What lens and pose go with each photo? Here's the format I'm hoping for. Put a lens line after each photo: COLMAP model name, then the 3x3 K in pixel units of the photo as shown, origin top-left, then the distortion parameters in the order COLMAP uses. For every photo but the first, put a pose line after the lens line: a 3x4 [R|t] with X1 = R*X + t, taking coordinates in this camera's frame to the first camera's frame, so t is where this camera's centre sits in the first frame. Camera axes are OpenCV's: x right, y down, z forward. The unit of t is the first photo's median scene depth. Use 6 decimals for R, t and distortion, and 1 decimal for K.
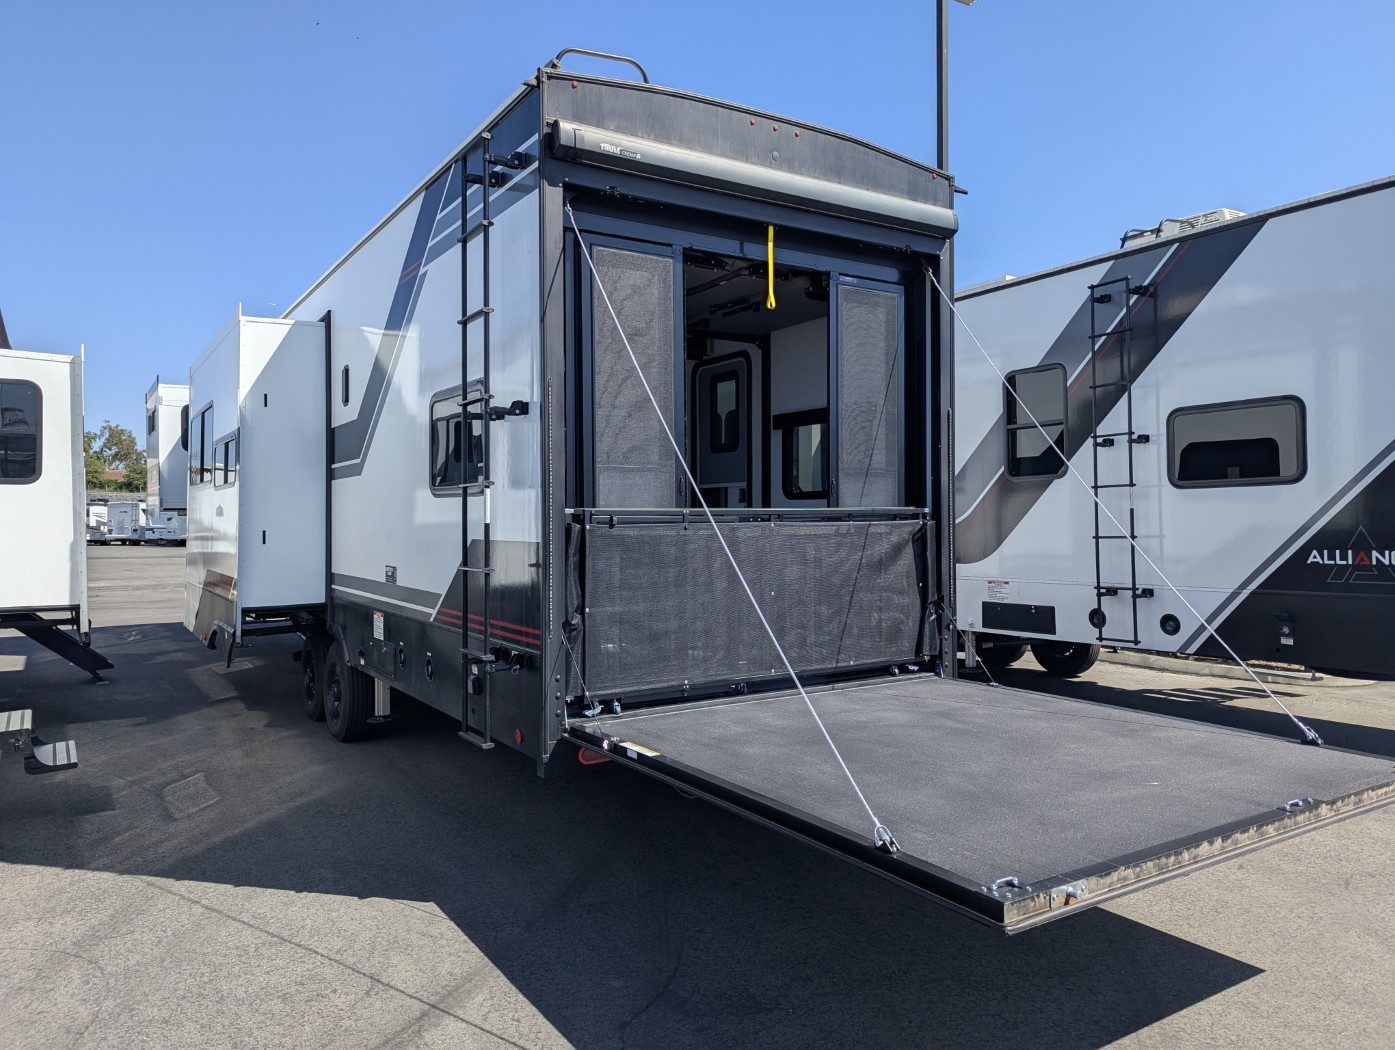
lens RADIAL K [[981.6, 0, 714.0], [0, 981.6, 510.2], [0, 0, 1]] dist [0.046074, -0.036663]
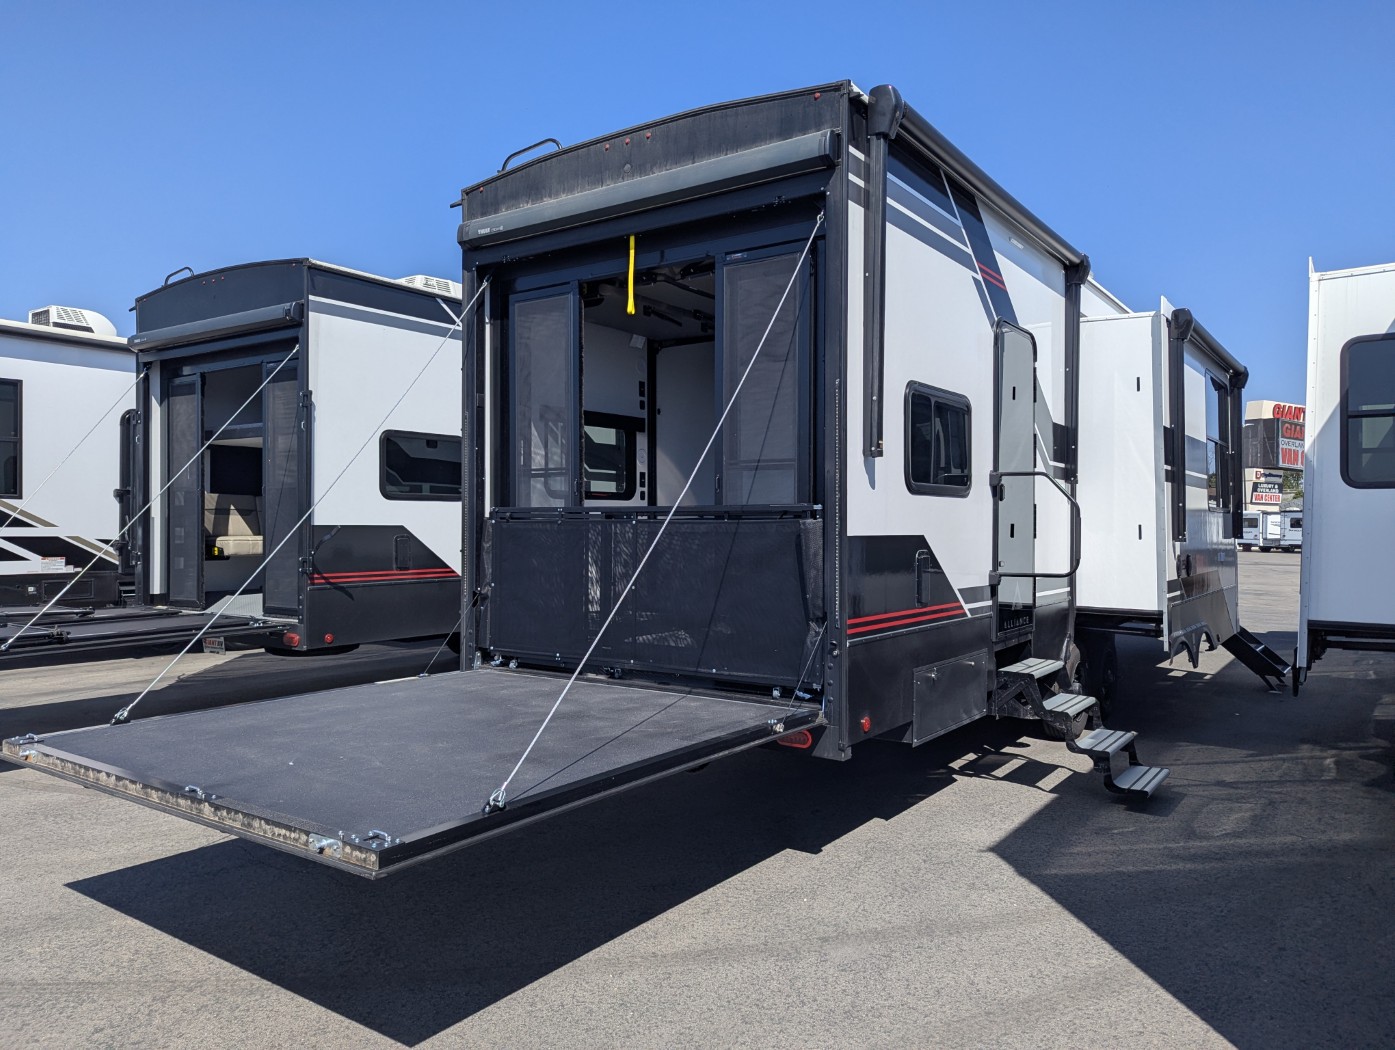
lens RADIAL K [[974.8, 0, 697.5], [0, 974.8, 525.0], [0, 0, 1]] dist [0.061294, -0.059610]
pose [[0.374176, 0.006801, -0.927333, 1.052808], [-0.001275, 0.999976, 0.006819, 0.010896], [0.927357, -0.001369, 0.374176, 0.677735]]
